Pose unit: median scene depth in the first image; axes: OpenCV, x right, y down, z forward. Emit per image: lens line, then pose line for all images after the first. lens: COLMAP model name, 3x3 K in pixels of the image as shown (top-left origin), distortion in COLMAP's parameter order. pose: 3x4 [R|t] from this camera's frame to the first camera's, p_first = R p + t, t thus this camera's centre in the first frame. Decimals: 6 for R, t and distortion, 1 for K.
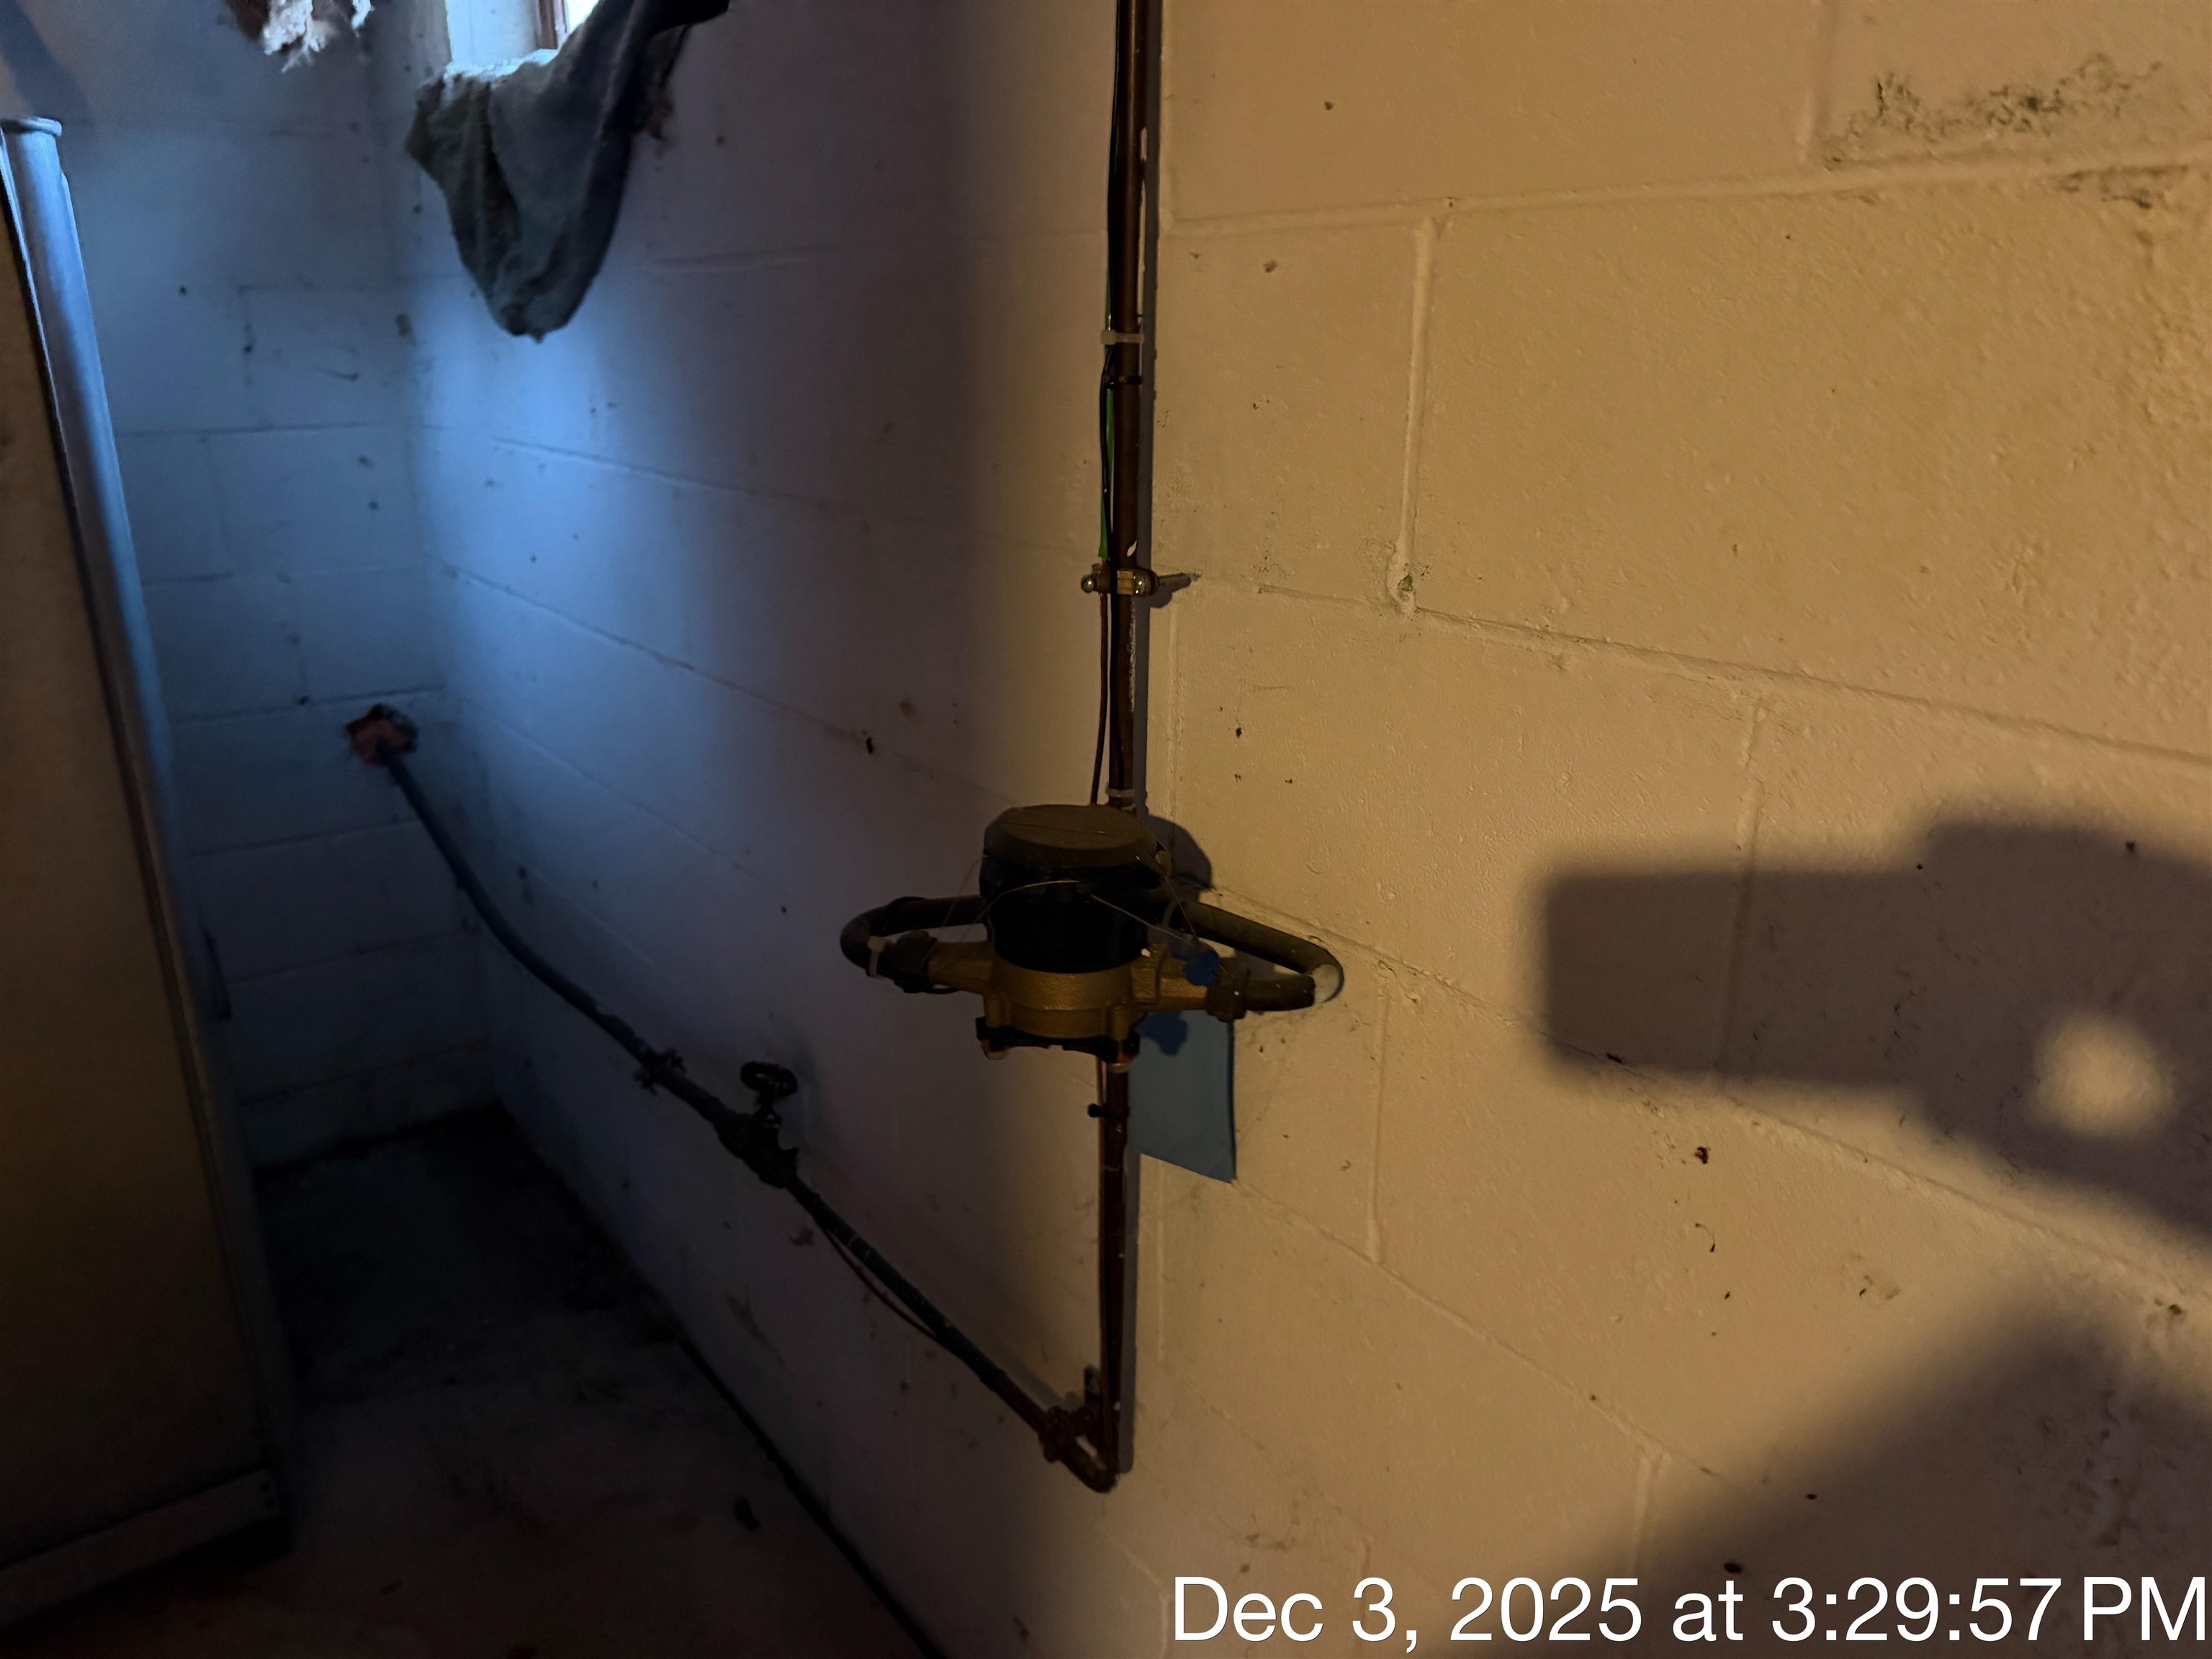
lens RADIAL K [[1541.9, 0, 1095.2], [0, 1541.9, 834.8], [0, 0, 1]] dist [0.001948, -0.020742]
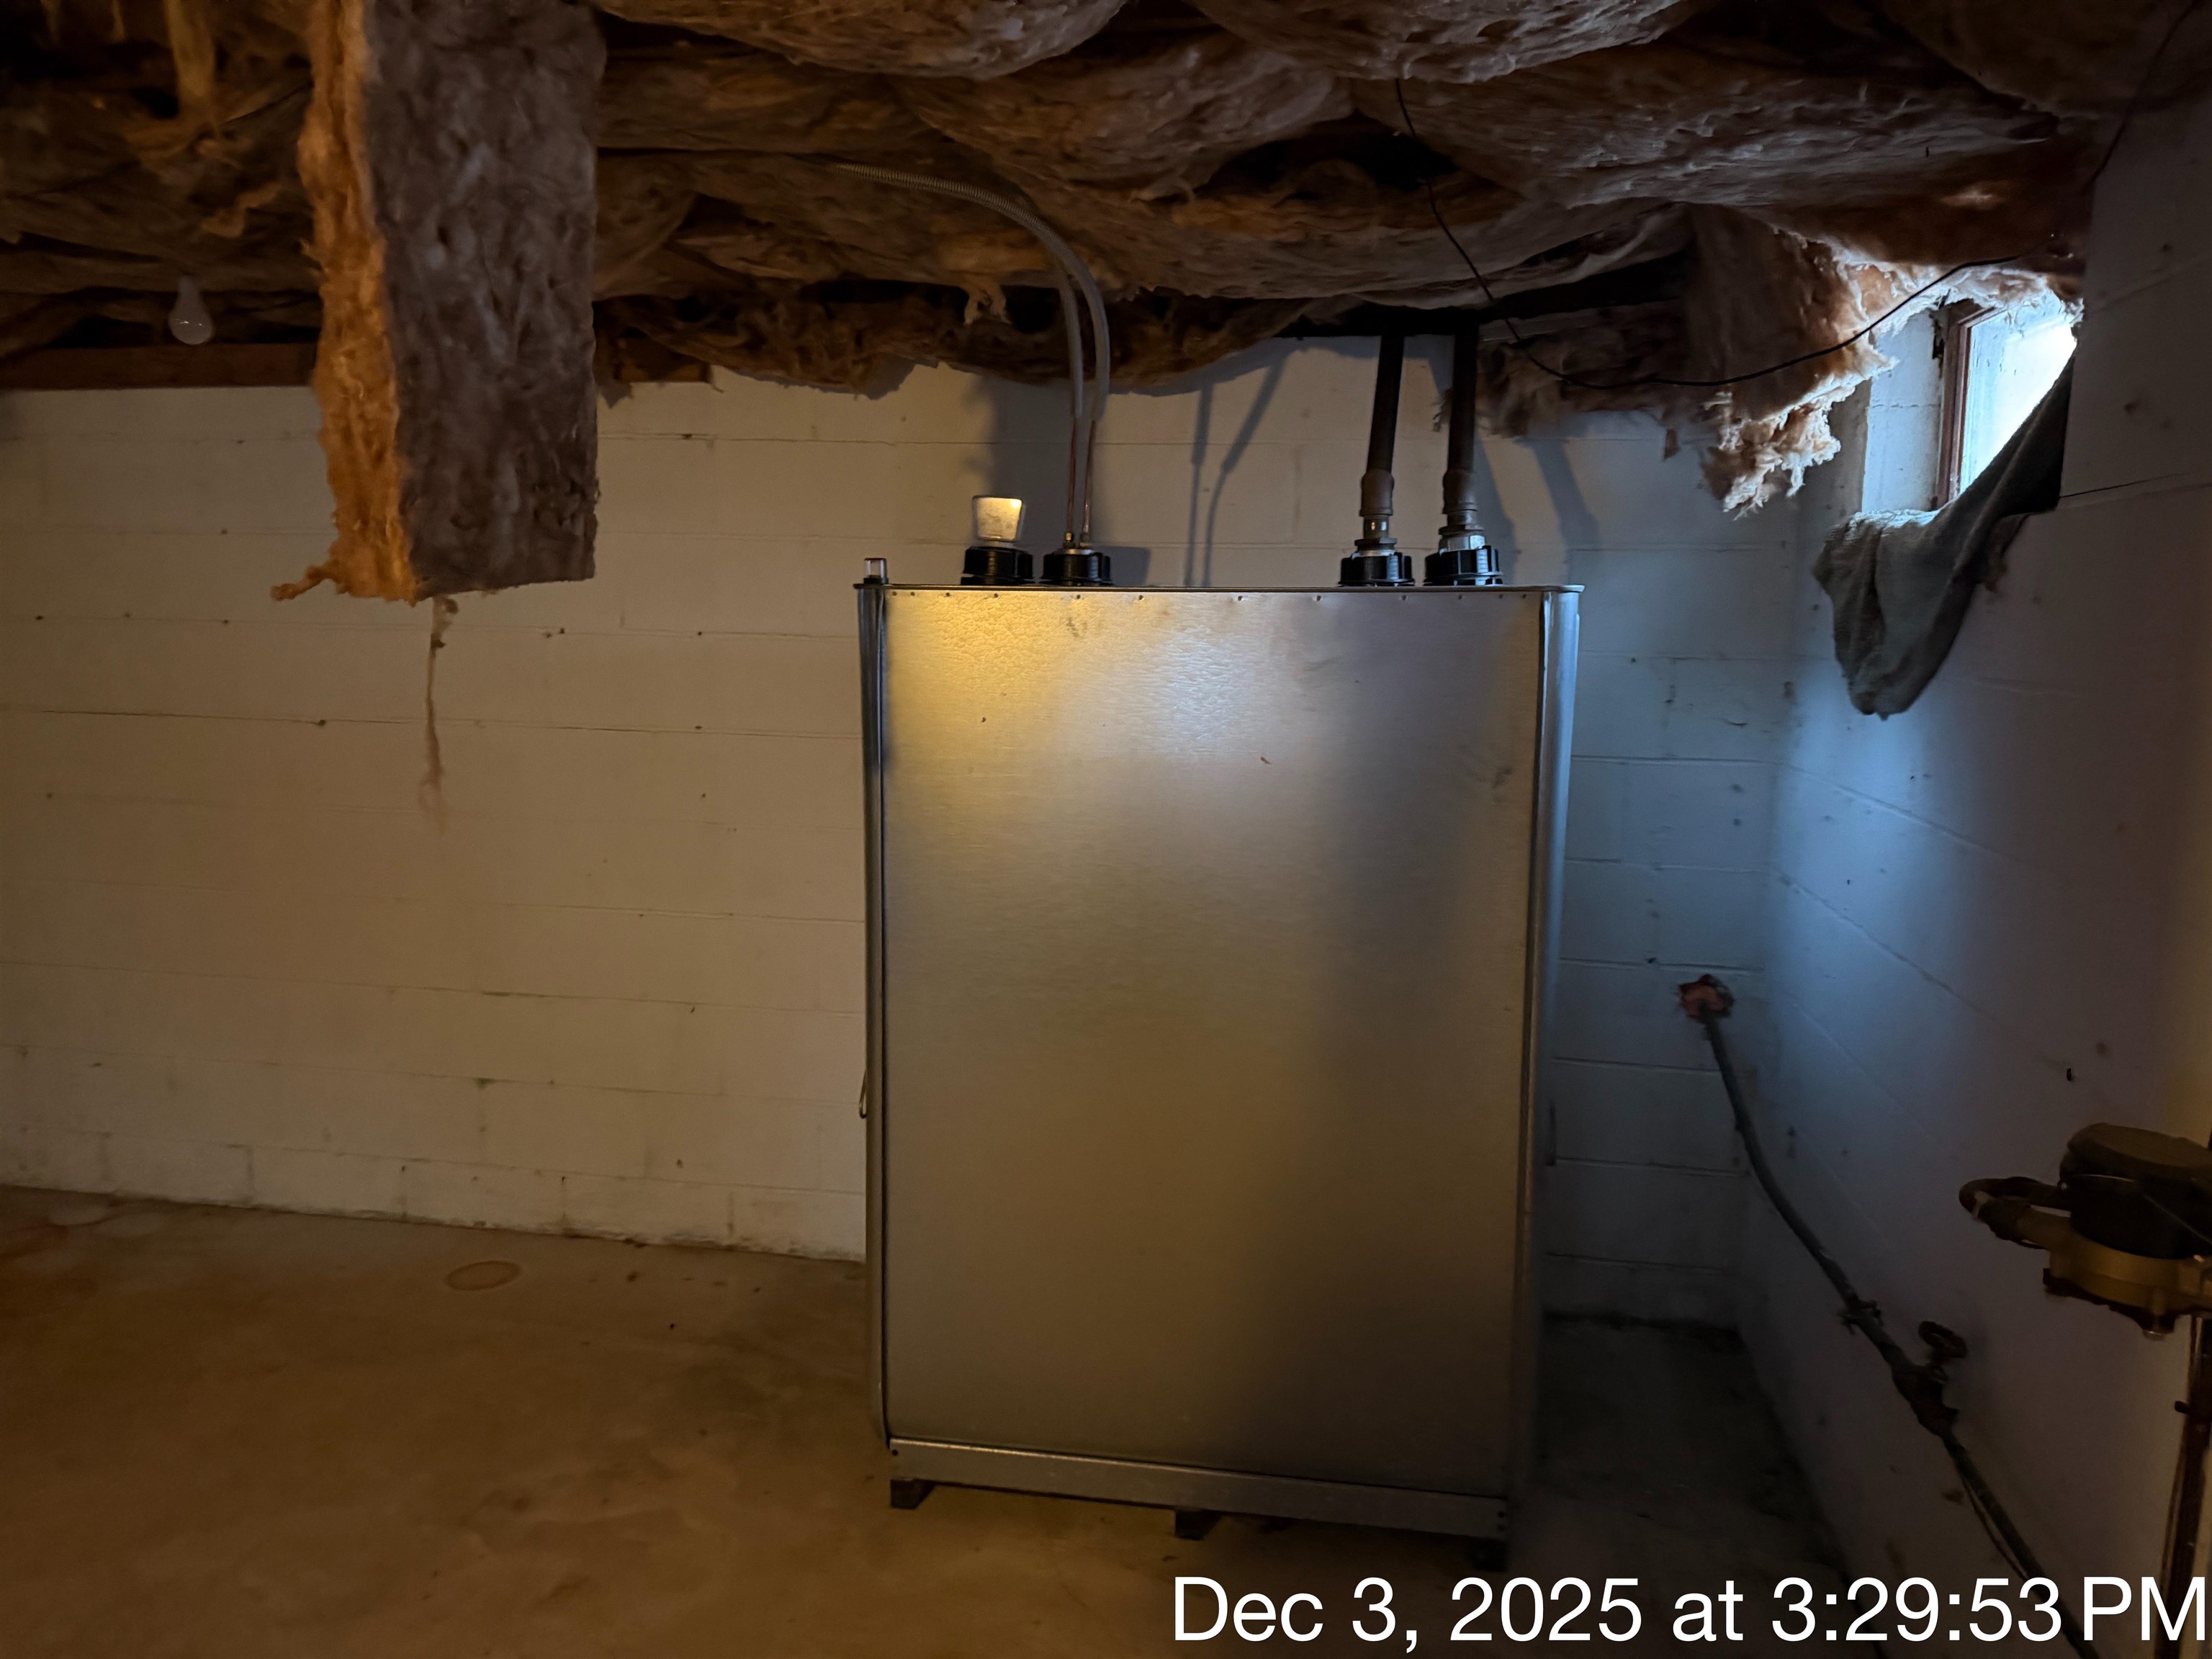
lens RADIAL K [[1541.9, 0, 1095.2], [0, 1541.9, 834.8], [0, 0, 1]] dist [0.001948, -0.020742]
pose [[0.662608, 0.113346, -0.740340, 0.165411], [-0.246159, 0.966526, -0.072338, 0.026602], [0.707359, 0.230173, 0.668329, -0.299689]]
